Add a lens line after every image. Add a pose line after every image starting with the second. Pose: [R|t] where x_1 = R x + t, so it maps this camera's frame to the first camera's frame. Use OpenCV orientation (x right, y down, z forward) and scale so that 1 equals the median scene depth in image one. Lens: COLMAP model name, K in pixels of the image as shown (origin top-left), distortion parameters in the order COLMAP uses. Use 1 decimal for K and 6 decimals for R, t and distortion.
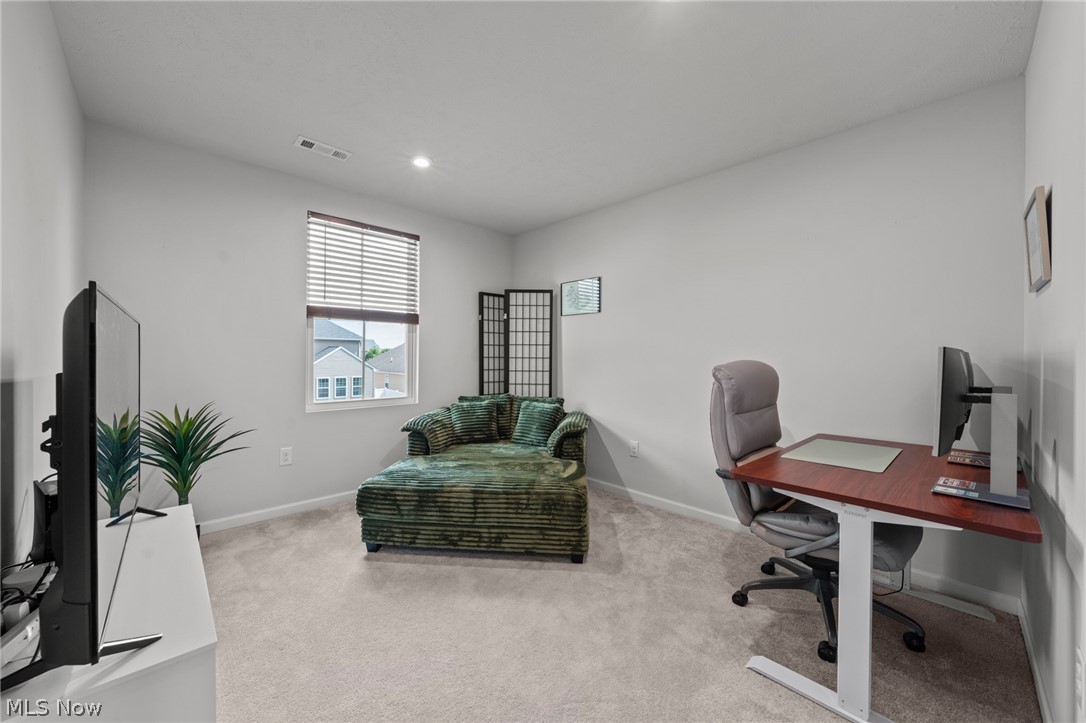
lens RADIAL K [[405.2, 0, 546.6], [0, 405.2, 353.7], [0, 0, 1]] dist [0.000129, 0.000012]
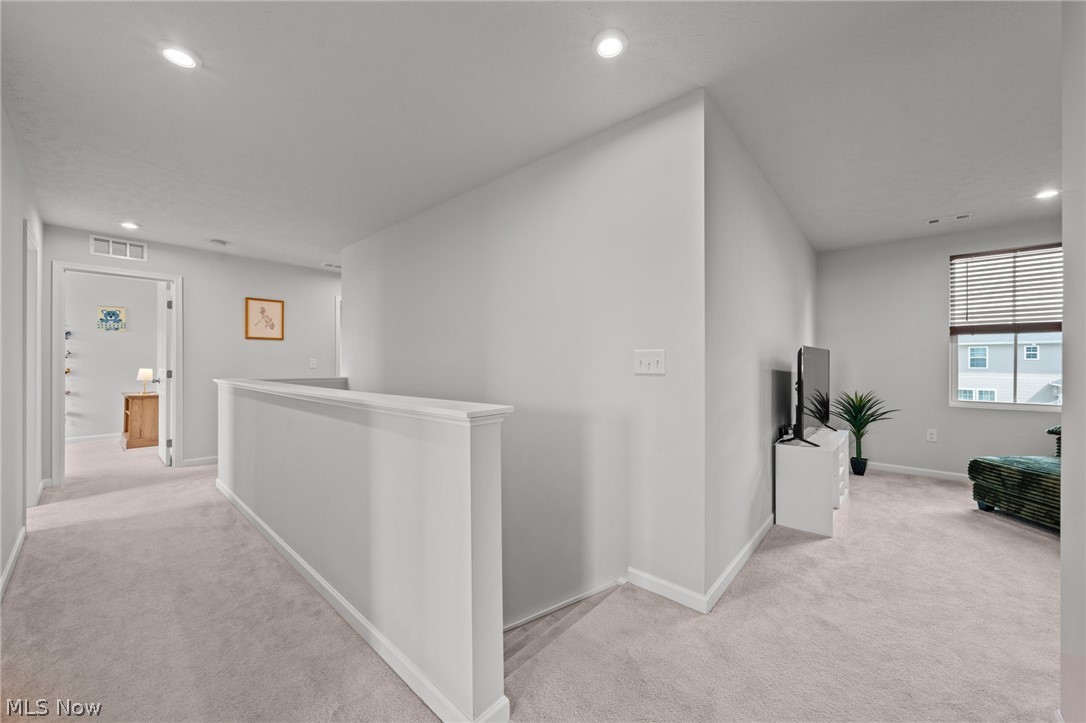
lens RADIAL K [[386.1, 0, 544.8], [0, 386.1, 364.8], [0, 0, 1]] dist [-0.001034, 0.000114]
pose [[0.067917, 0.003852, -0.997684, 0.754551], [-0.000174, 0.999993, 0.003849, 0.003961], [0.997691, -0.000087, 0.067917, -0.540367]]
